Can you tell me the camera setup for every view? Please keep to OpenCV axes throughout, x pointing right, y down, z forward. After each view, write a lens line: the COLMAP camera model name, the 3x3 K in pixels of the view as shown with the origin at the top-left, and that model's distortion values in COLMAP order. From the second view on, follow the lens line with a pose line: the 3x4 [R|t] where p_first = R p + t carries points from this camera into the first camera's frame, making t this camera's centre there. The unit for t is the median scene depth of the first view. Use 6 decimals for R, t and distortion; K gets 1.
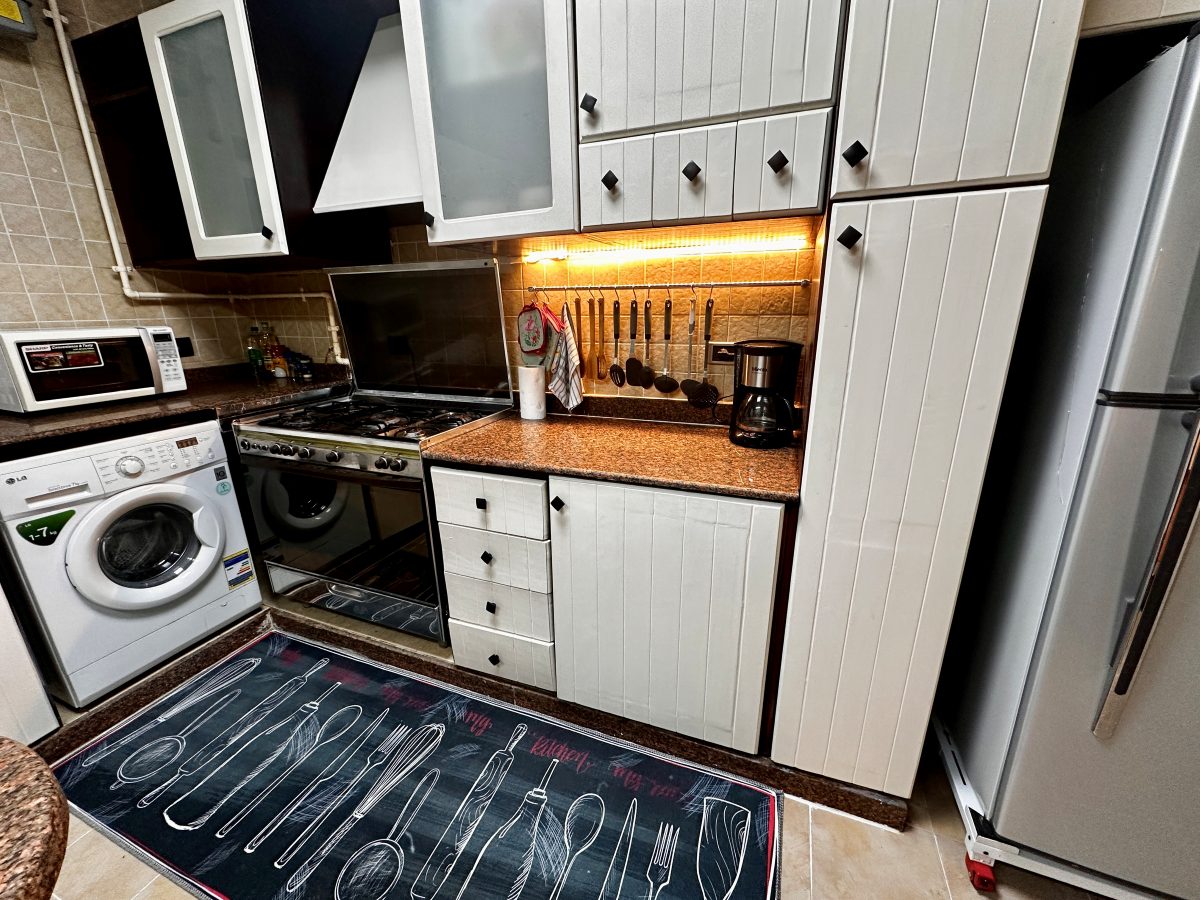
lens RADIAL K [[478.7, 0, 601.0], [0, 478.7, 446.7], [0, 0, 1]] dist [0.002259, 0.000011]
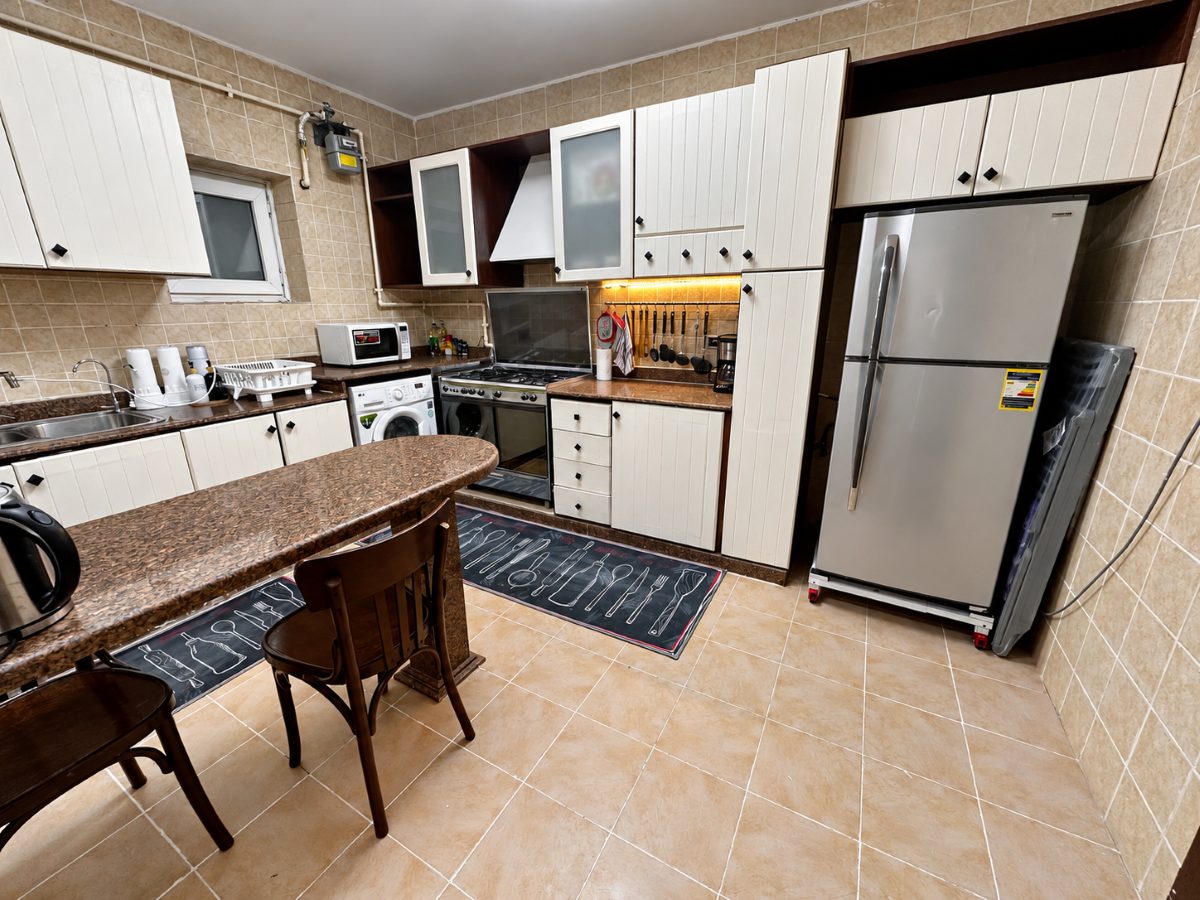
lens RADIAL K [[478.7, 0, 601.0], [0, 478.7, 446.7], [0, 0, 1]] dist [0.002259, 0.000011]
pose [[0.990868, 0.046189, -0.126679, 0.079610], [-0.045732, 0.998932, 0.006516, 0.183445], [0.126844, -0.000663, 0.991922, -0.746060]]
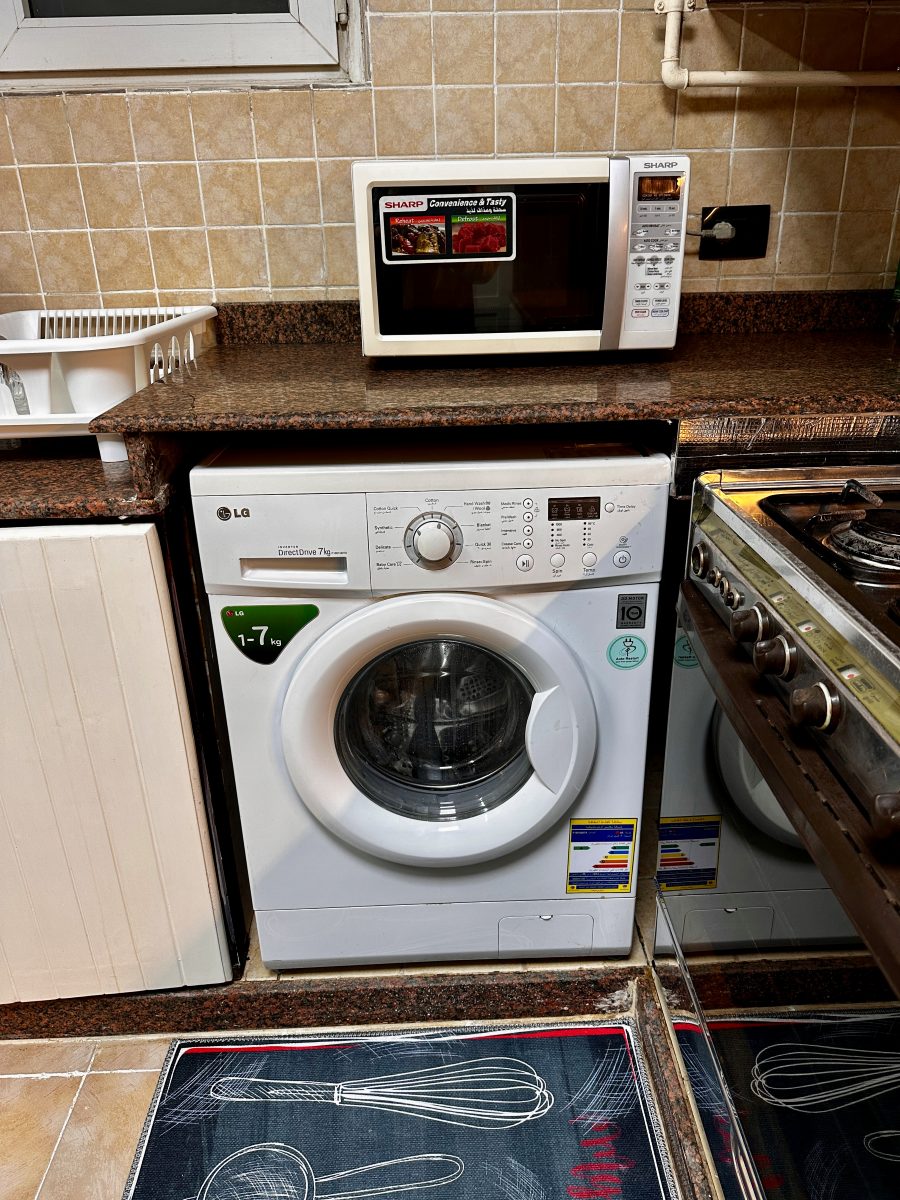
lens RADIAL K [[839.8, 0, 450.0], [0, 839.8, 600.0], [0, 0, 1]] dist [0.040759, -0.057811]
pose [[0.391121, 0.379467, -0.838469, -0.370291], [-0.245152, 0.921083, 0.302500, -0.107173], [0.887088, 0.087238, 0.453282, 0.654803]]
